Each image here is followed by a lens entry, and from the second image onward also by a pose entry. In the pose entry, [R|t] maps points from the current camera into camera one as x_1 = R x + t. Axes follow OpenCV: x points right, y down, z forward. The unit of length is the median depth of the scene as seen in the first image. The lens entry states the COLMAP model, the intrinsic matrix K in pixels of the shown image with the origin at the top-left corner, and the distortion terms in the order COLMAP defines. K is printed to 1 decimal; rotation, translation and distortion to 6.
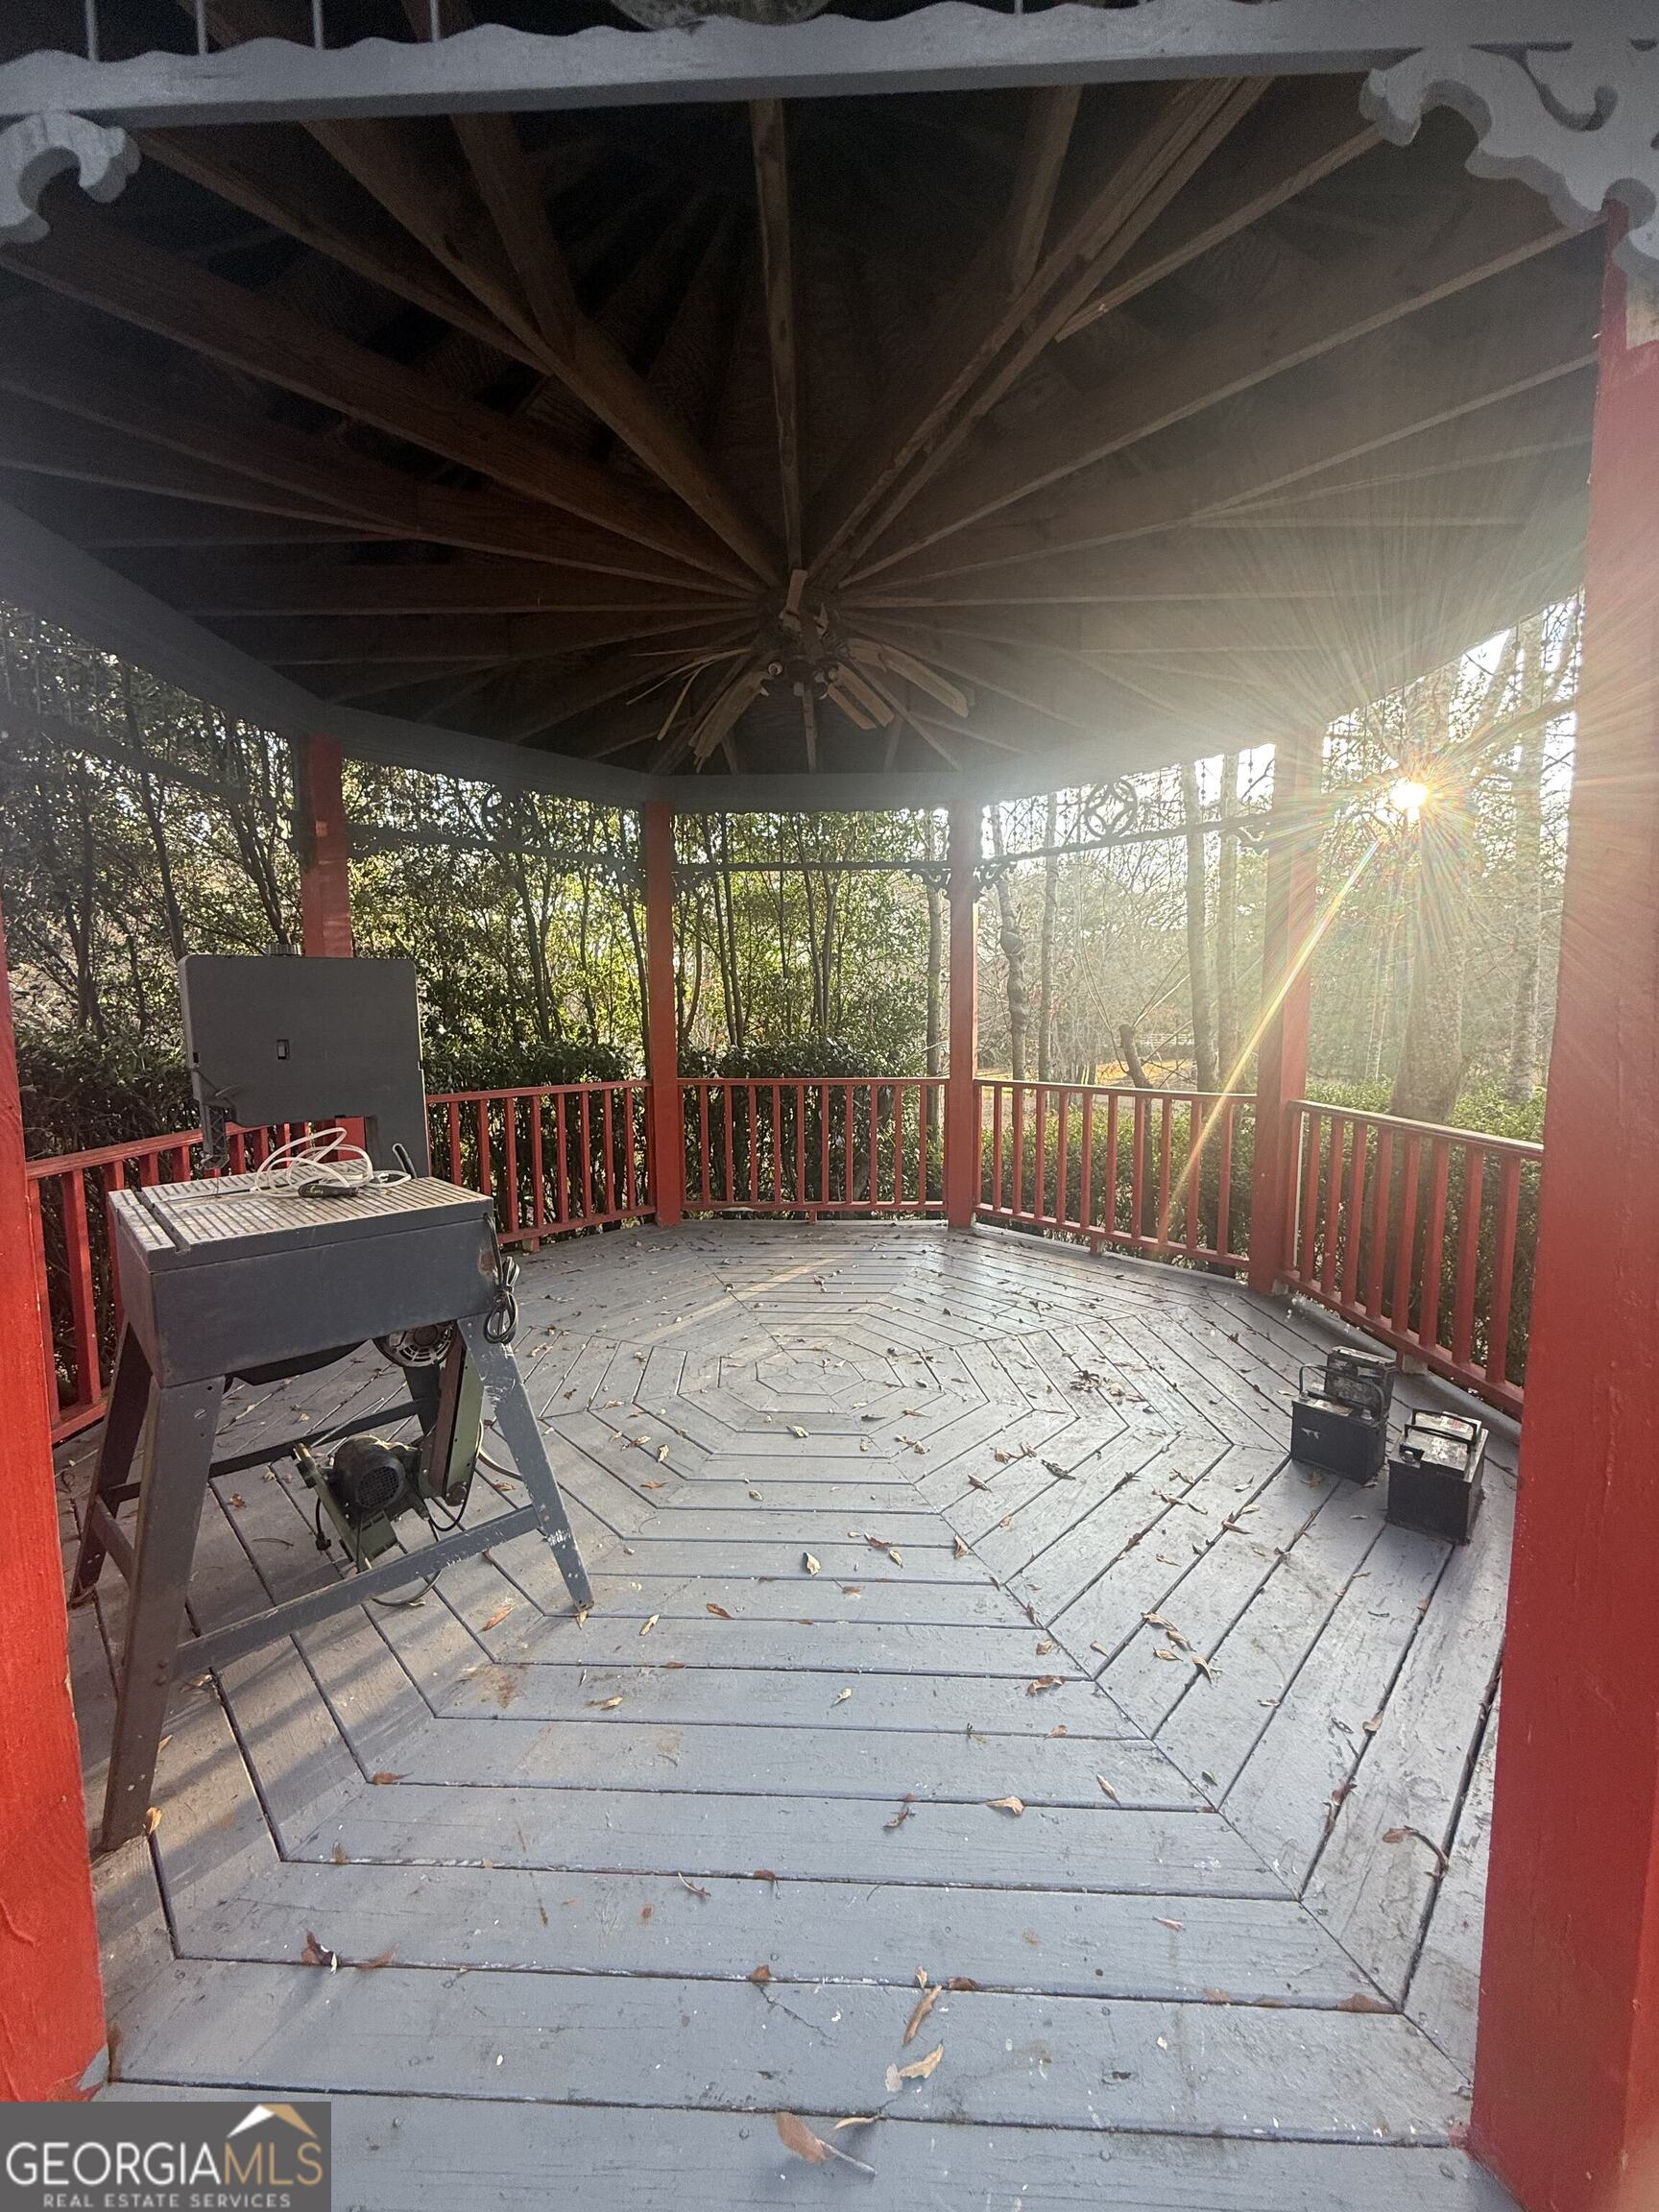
lens RADIAL K [[899.0, 0, 829.5], [0, 899.0, 1106.0], [0, 0, 1]] dist [-0.000092, -0.000040]
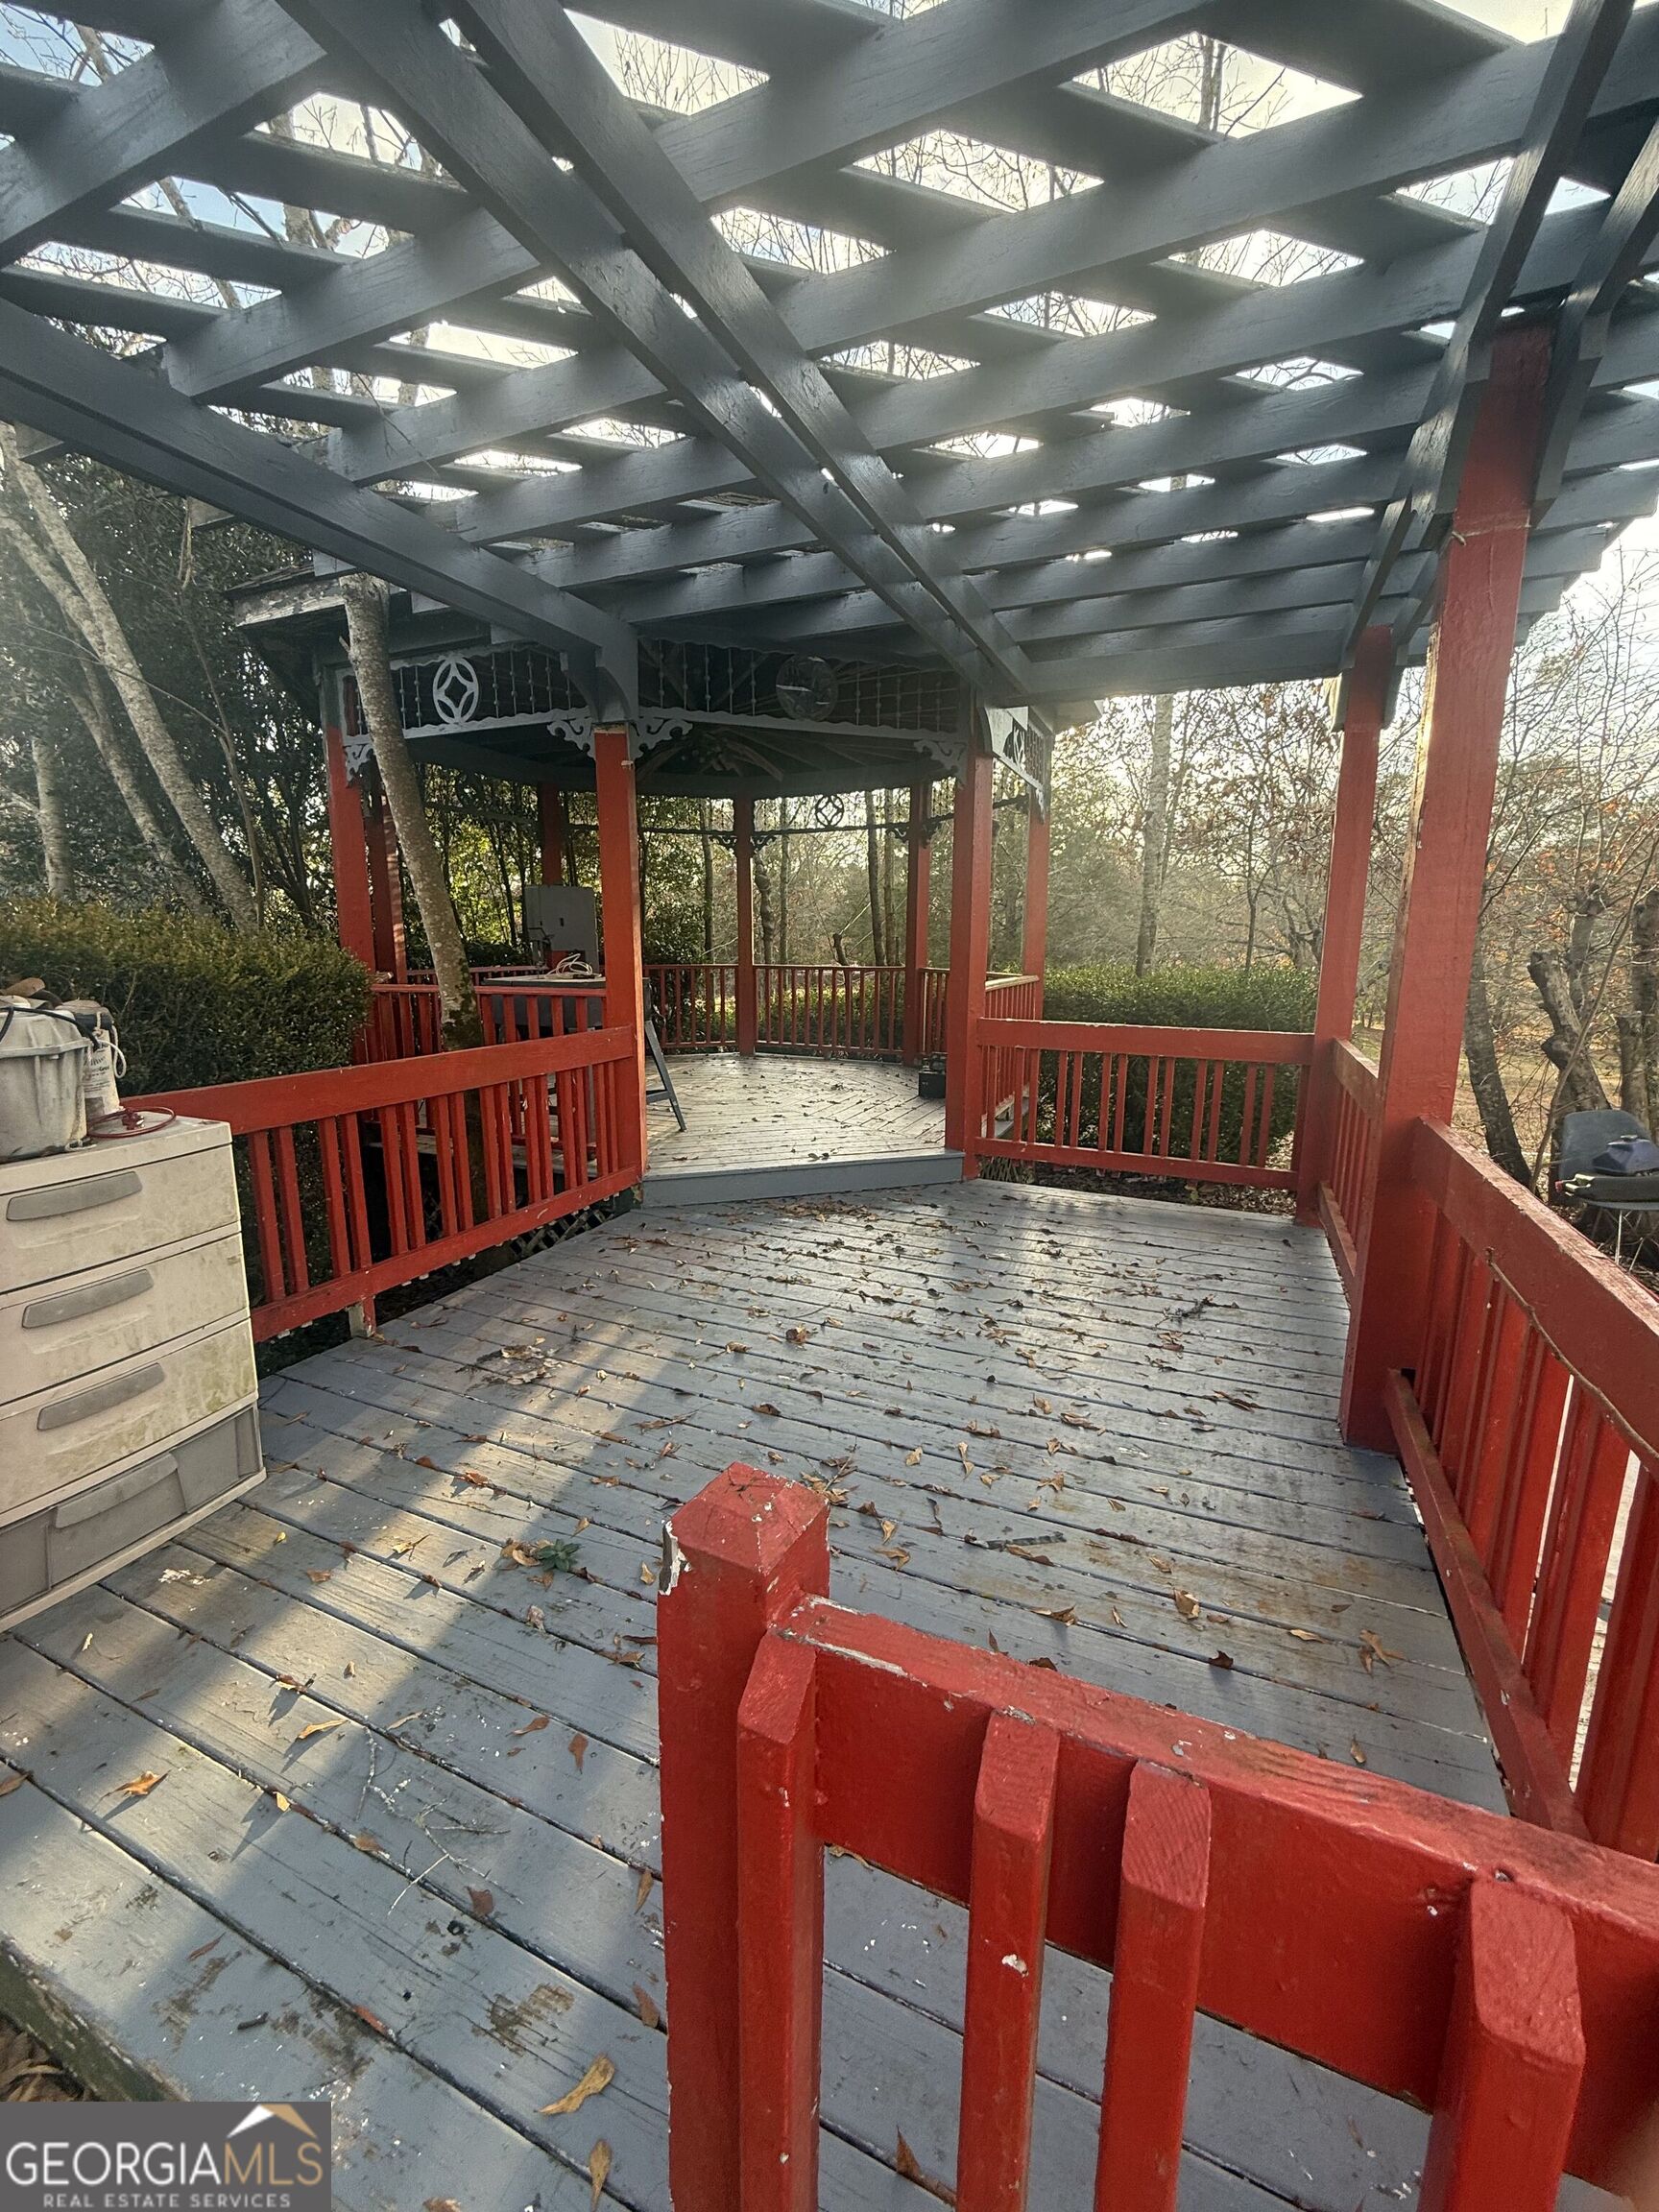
lens RADIAL K [[881.1, 0, 829.5], [0, 881.1, 1106.0], [0, 0, 1]] dist [-0.000309, 0.000027]
pose [[0.938398, -0.055705, 0.341038, -0.307005], [0.028258, 0.995986, 0.084929, 0.106835], [-0.344400, -0.070060, 0.936205, -0.666009]]
